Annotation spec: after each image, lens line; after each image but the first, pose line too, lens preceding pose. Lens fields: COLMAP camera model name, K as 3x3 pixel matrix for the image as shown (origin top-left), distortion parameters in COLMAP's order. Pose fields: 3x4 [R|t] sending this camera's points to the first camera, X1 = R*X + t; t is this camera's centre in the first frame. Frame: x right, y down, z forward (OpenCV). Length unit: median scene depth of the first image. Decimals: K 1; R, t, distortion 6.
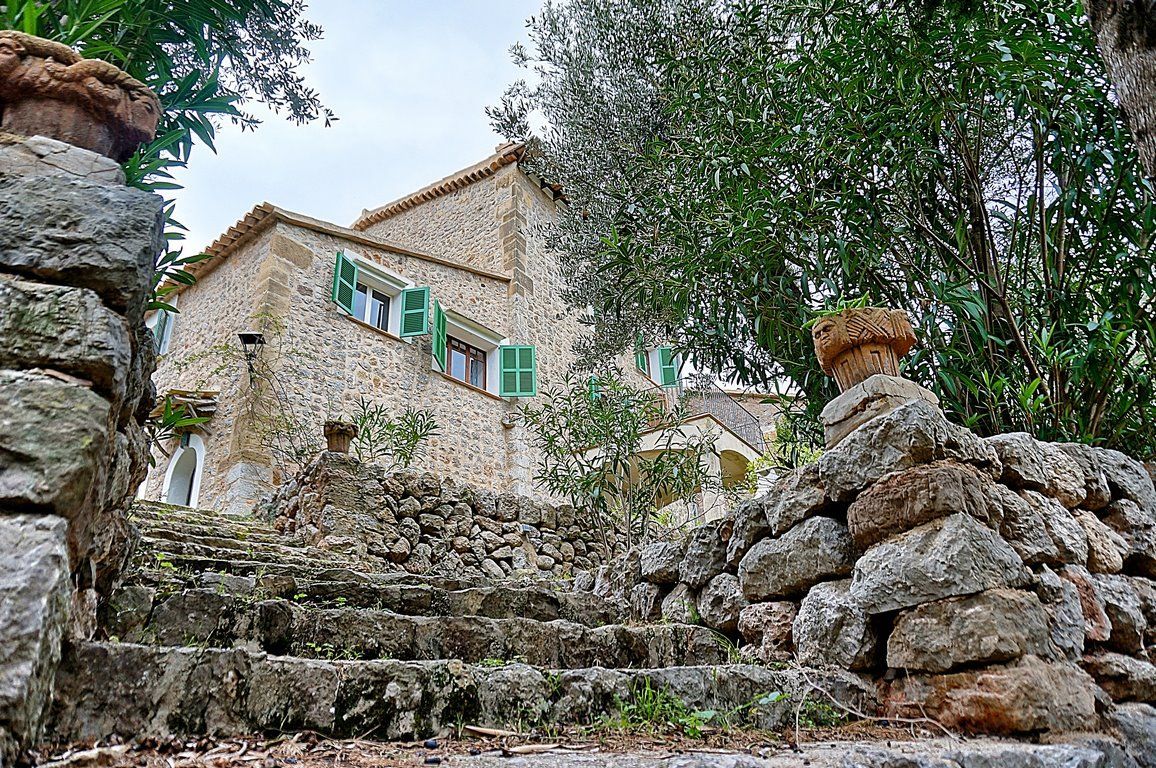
lens RADIAL K [[785.3, 0, 578.0], [0, 785.3, 384.0], [0, 0, 1]] dist [-0.046865, 0.043612]
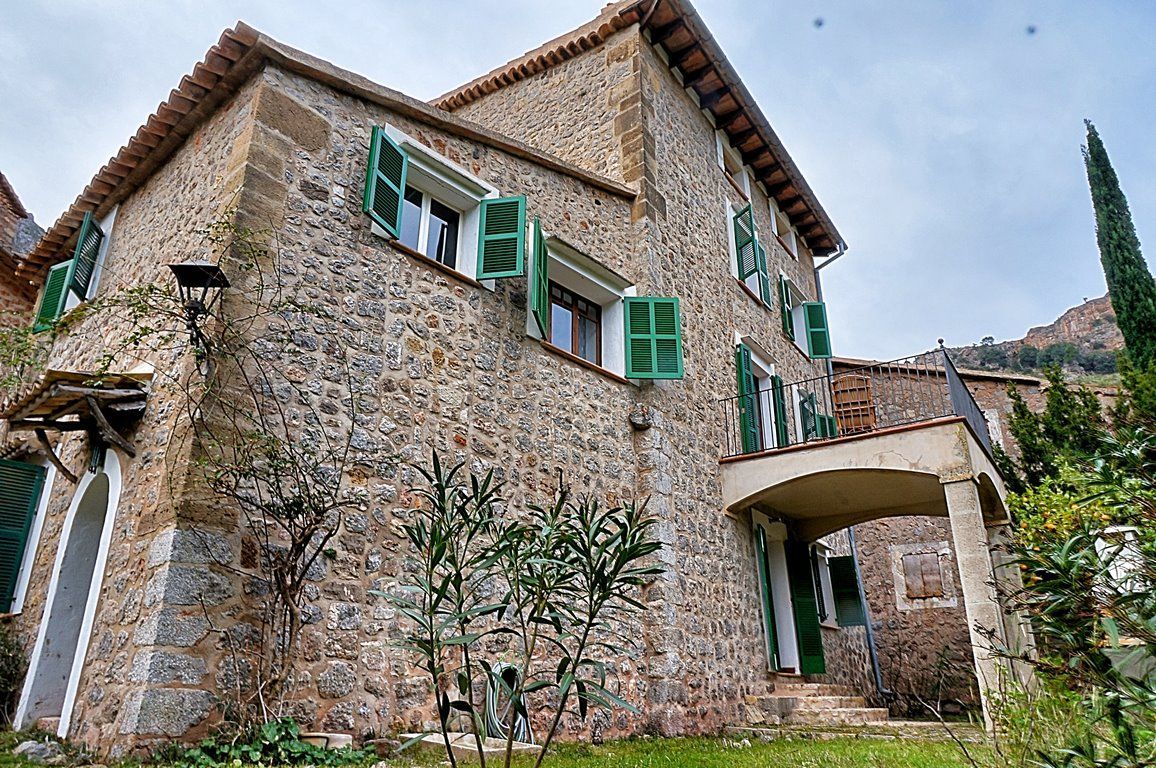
lens RADIAL K [[785.3, 0, 578.0], [0, 785.3, 384.0], [0, 0, 1]] dist [-0.046865, 0.043612]
pose [[0.998544, 0.030948, -0.044185, -0.118807], [-0.027890, 0.997281, 0.068211, -0.023143], [0.046176, -0.066880, 0.996692, 0.397210]]
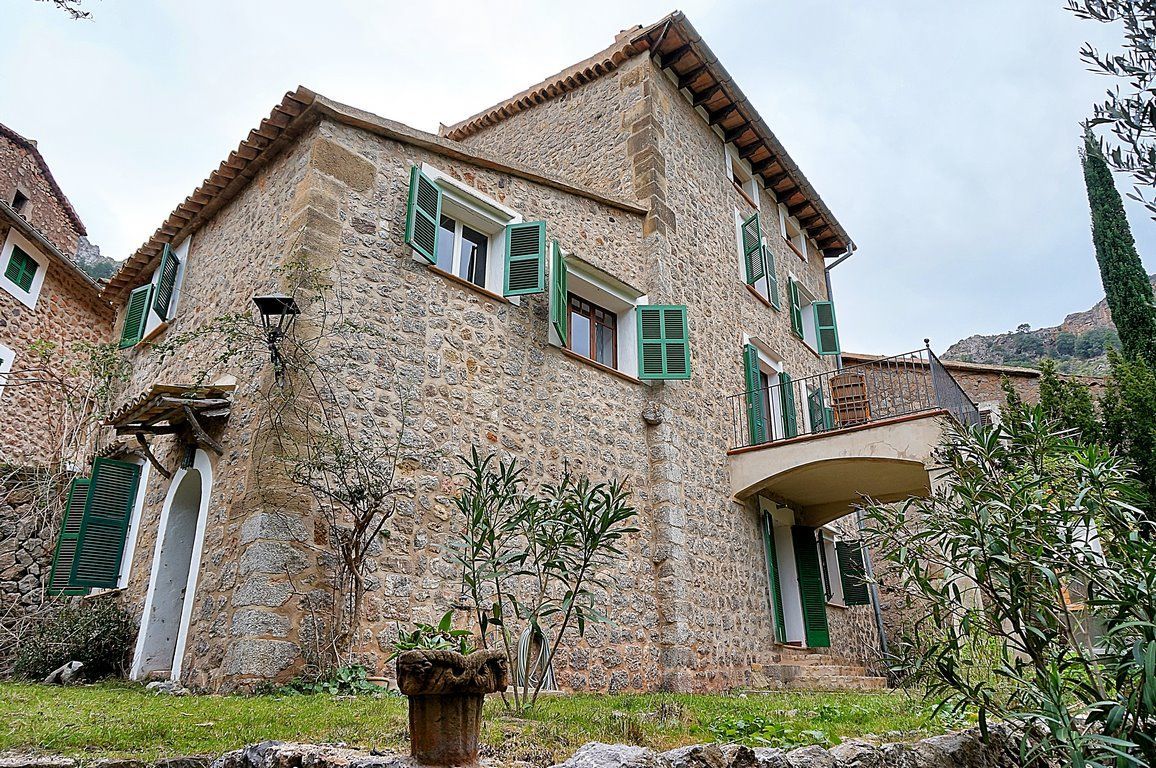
lens RADIAL K [[785.3, 0, 578.0], [0, 785.3, 384.0], [0, 0, 1]] dist [-0.046865, 0.043612]
pose [[0.996452, 0.014483, -0.082911, -0.103361], [-0.008234, 0.997133, 0.075223, -0.034837], [0.083763, -0.074274, 0.993714, 0.319250]]
